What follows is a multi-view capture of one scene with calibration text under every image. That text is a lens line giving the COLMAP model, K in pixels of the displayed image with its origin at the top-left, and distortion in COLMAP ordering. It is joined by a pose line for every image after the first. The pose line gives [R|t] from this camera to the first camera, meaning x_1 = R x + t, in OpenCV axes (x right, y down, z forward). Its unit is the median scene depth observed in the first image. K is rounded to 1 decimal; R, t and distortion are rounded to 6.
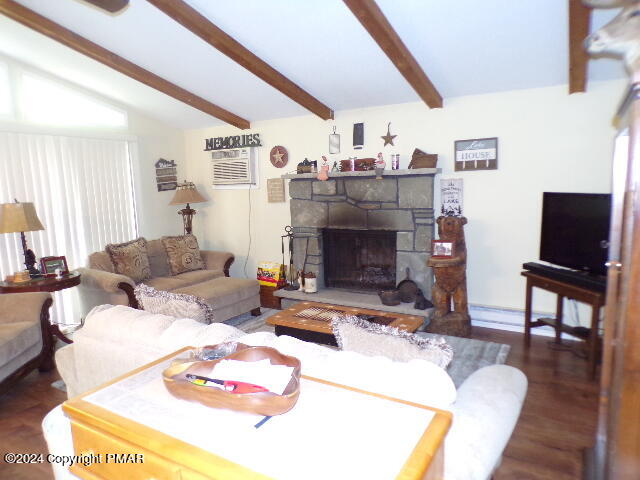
lens RADIAL K [[432.8, 0, 319.8], [0, 432.8, 243.2], [0, 0, 1]] dist [-0.017954, 0.018328]
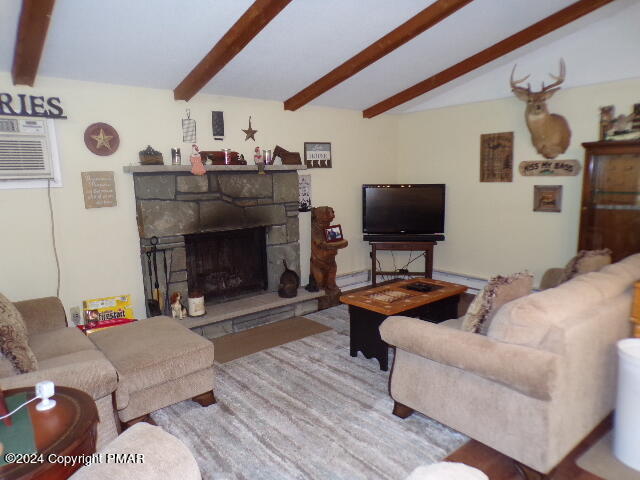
lens RADIAL K [[432.8, 0, 322.6], [0, 432.8, 241.5], [0, 0, 1]] dist [-0.017954, 0.018328]
pose [[0.337416, -0.122522, 0.933348, -0.690687], [0.141480, 0.986832, 0.078396, -0.051466], [-0.930663, 0.105598, 0.350307, 0.509085]]
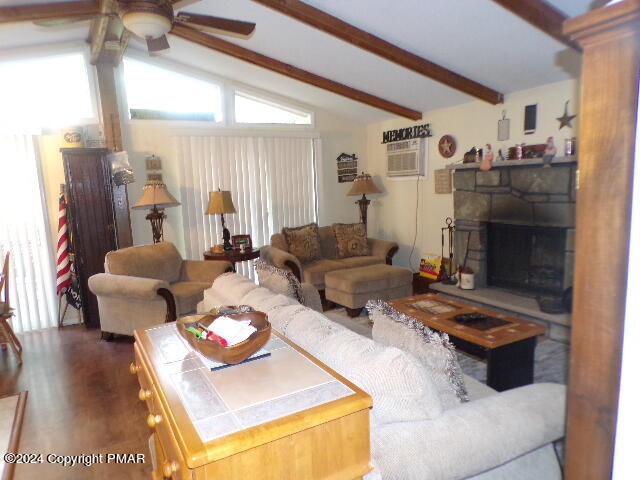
lens RADIAL K [[432.8, 0, 323.9], [0, 432.8, 243.1], [0, 0, 1]] dist [-0.017954, 0.018328]
pose [[0.872830, 0.065319, -0.483633, 0.163002], [-0.057824, 0.997863, 0.030414, 0.003251], [0.484587, 0.001419, 0.874742, 0.019866]]
